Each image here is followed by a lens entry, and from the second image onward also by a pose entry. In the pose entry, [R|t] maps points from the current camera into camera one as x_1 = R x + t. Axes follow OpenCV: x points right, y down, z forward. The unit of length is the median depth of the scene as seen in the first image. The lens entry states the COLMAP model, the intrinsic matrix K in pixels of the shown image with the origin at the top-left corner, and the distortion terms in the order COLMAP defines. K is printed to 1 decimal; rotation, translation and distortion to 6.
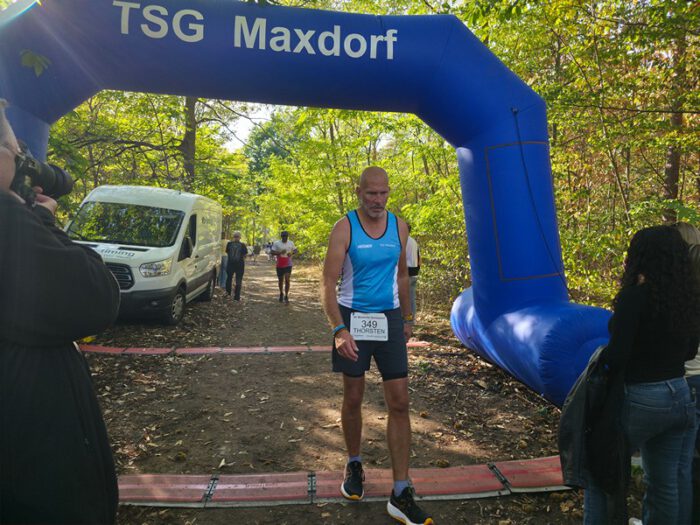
lens RADIAL K [[442.9, 0, 364.2], [0, 442.9, 262.3], [0, 0, 1]] dist [0.054163, -0.049539]
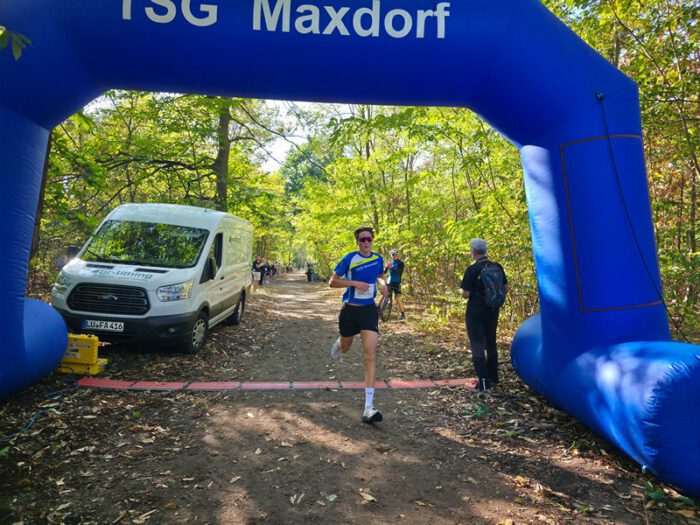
lens RADIAL K [[444.0, 0, 361.0], [0, 444.0, 264.4], [0, 0, 1]] dist [0.068153, -0.055677]
pose [[0.996385, 0.002503, -0.084914, -0.010334], [-0.006047, 0.999120, -0.041508, -0.005923], [0.084735, 0.041871, 0.995523, 0.122551]]
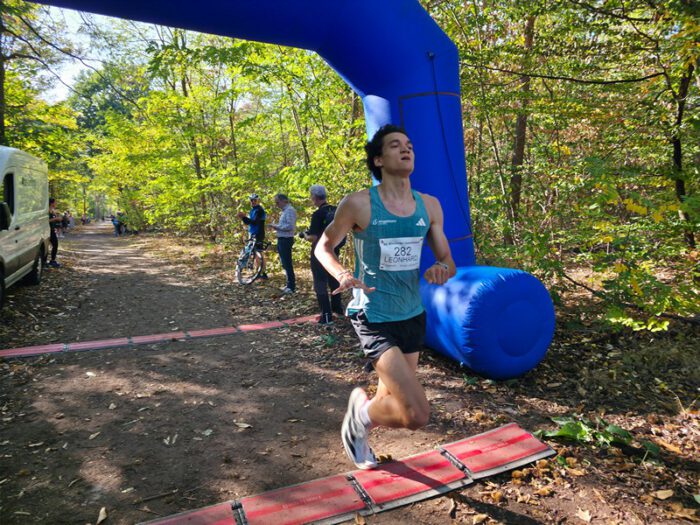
lens RADIAL K [[447.7, 0, 357.9], [0, 447.7, 253.8], [0, 0, 1]] dist [0.058017, -0.052373]
pose [[0.957081, -0.037898, 0.287331, -0.052884], [0.023876, 0.998354, 0.052150, 0.005725], [-0.288834, -0.043052, 0.956411, 0.102570]]
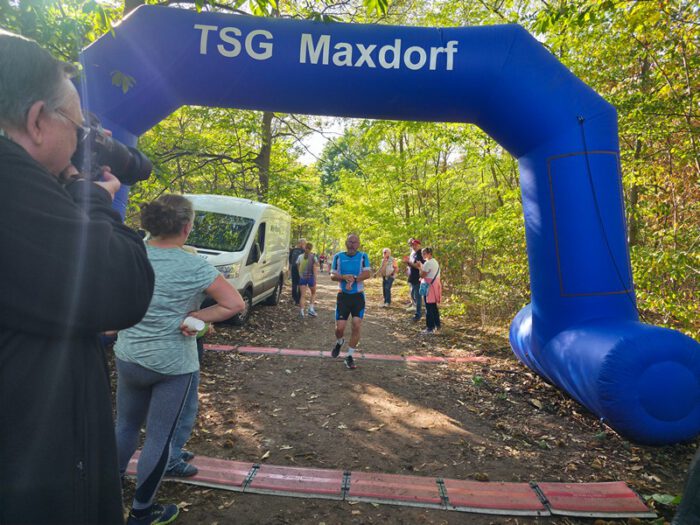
lens RADIAL K [[442.6, 0, 366.6], [0, 442.6, 264.0], [0, 0, 1]] dist [0.073074, -0.069073]
pose [[0.988693, 0.035520, -0.145689, 0.023304], [-0.039331, 0.998953, -0.023363, 0.008023], [0.144707, 0.028829, 0.989055, -0.007585]]
